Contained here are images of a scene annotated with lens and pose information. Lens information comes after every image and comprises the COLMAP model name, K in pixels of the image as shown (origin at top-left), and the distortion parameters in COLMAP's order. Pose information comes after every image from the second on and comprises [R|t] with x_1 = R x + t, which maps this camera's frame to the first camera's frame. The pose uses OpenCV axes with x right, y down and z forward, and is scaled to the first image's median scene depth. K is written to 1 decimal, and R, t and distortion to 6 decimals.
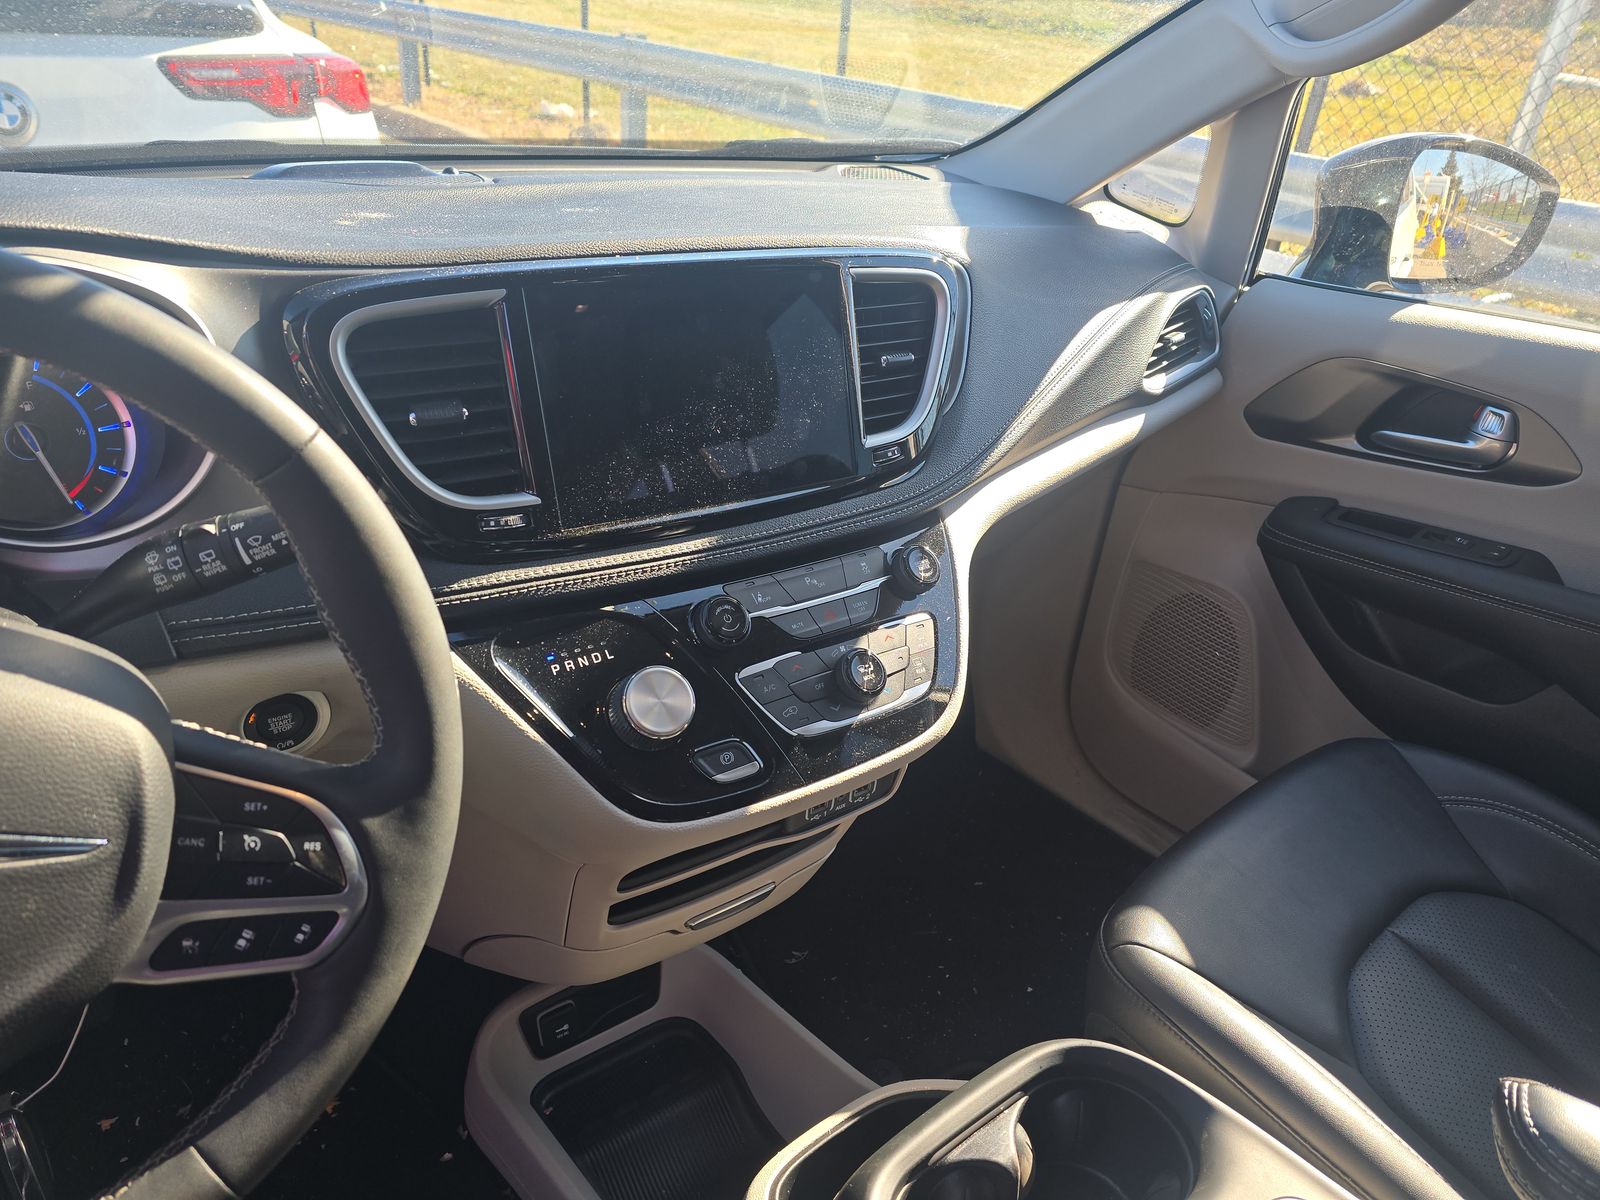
lens RADIAL K [[1072.3, 0, 800.0], [0, 1072.3, 600.0], [0, 0, 1]] dist [0.059410, -0.063579]
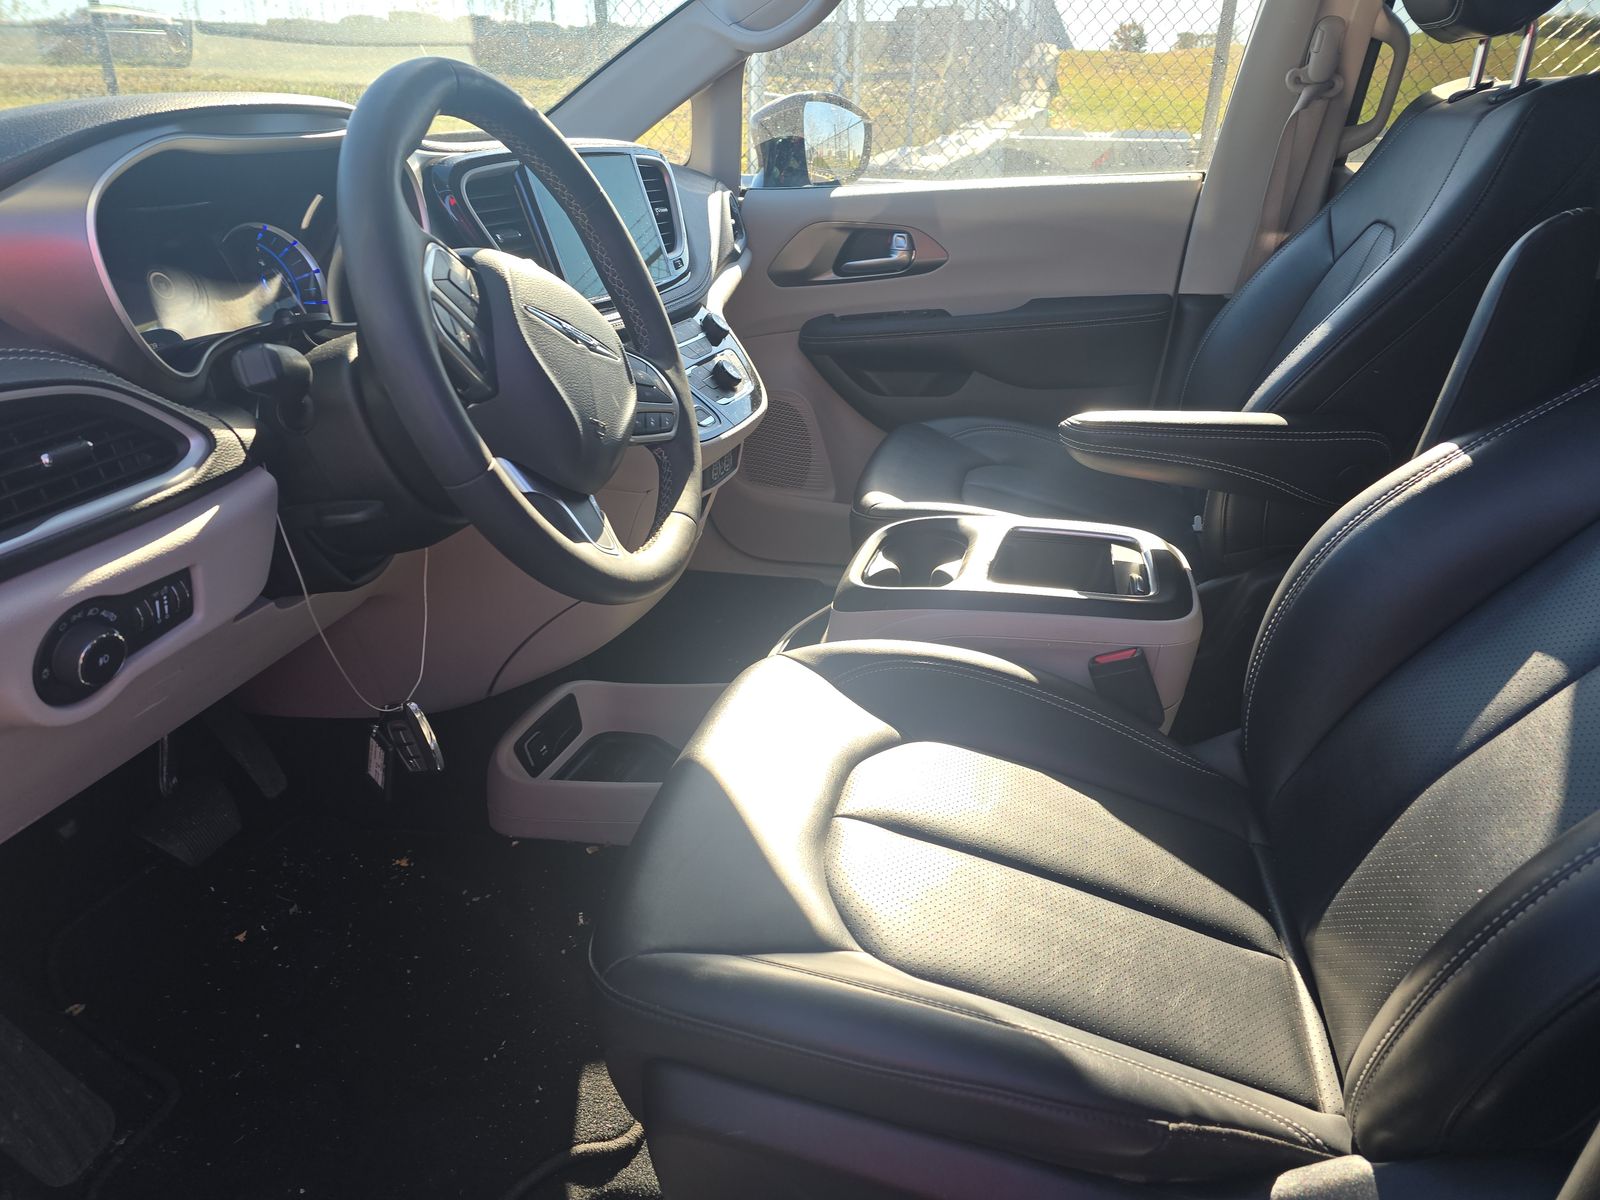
lens RADIAL K [[1101.5, 0, 800.0], [0, 1101.5, 600.0], [0, 0, 1]] dist [0.003428, -0.000189]
pose [[0.802319, -0.307190, 0.511780, -1.307124], [0.341299, 0.939511, 0.028876, 0.616031], [-0.489693, 0.151502, 0.858631, -0.819778]]
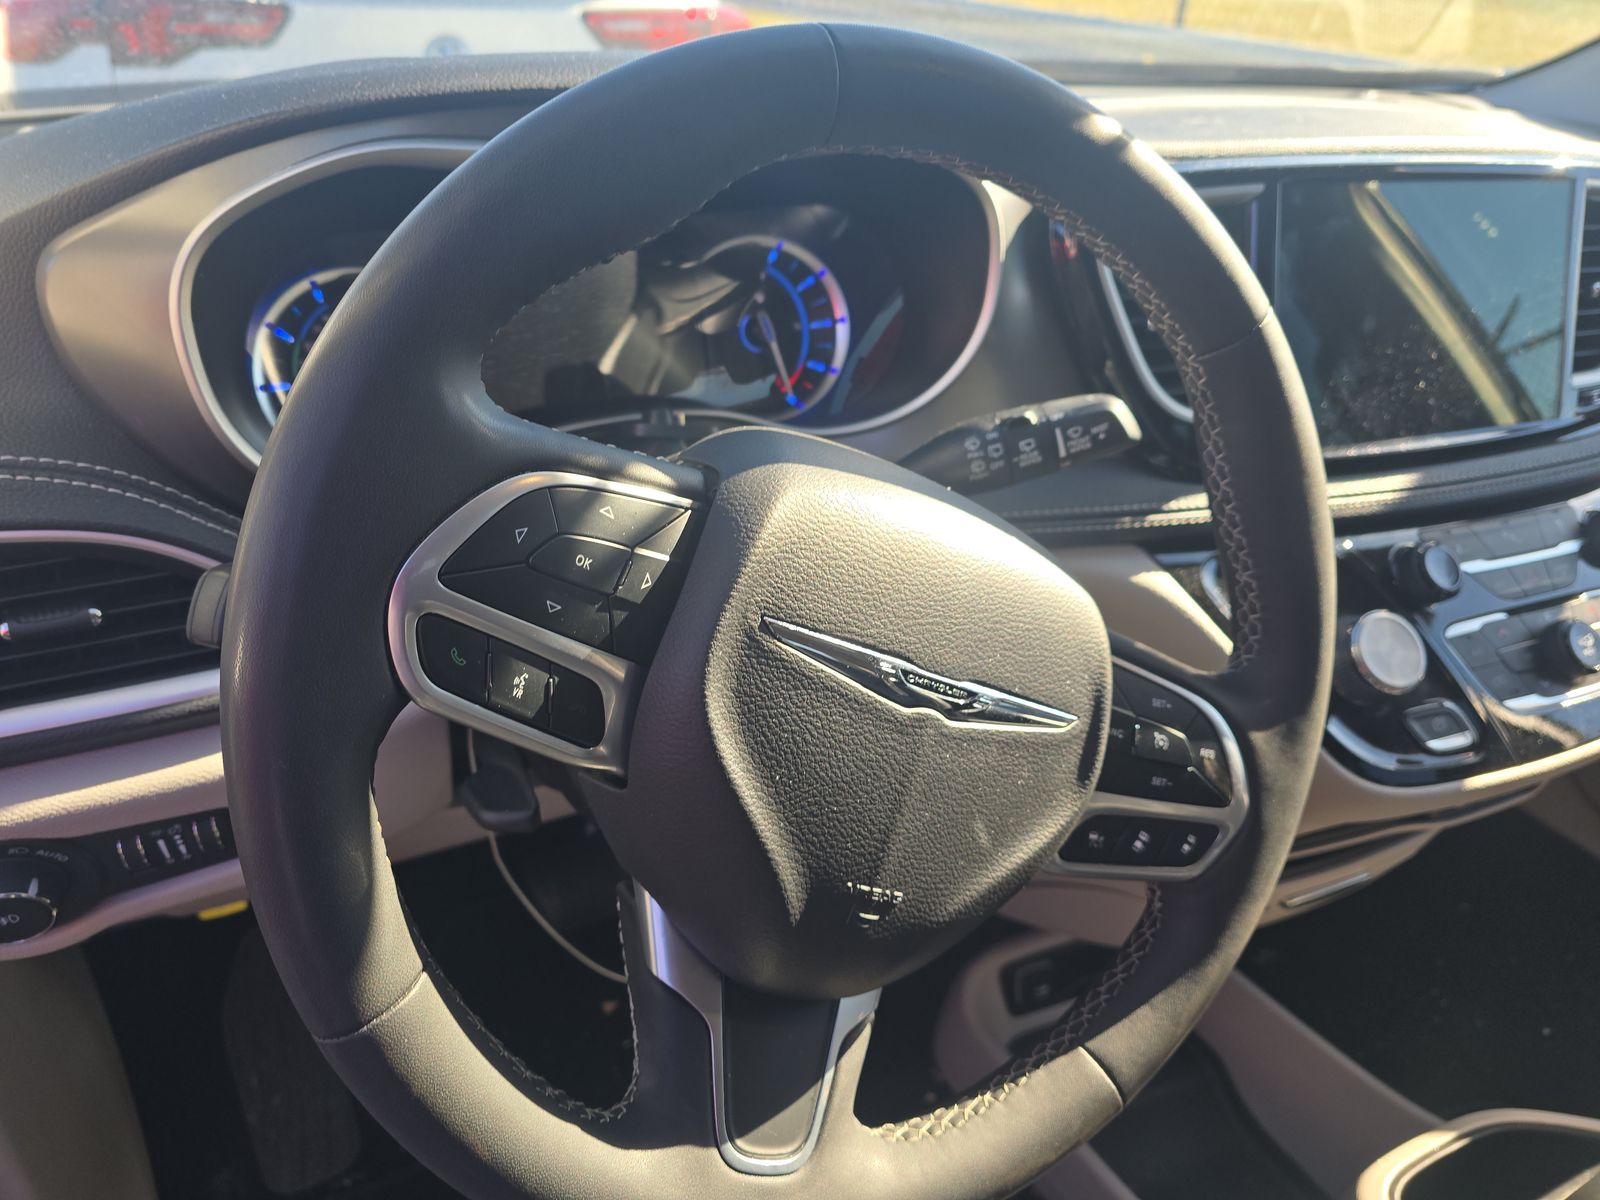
lens RADIAL K [[1101.5, 0, 800.0], [0, 1101.5, 600.0], [0, 0, 1]] dist [0.003428, -0.000189]
pose [[0.972094, 0.090096, -0.216602, -0.509165], [-0.085848, 0.995887, 0.028964, 0.083882], [0.218321, -0.009561, 0.975830, -0.000136]]
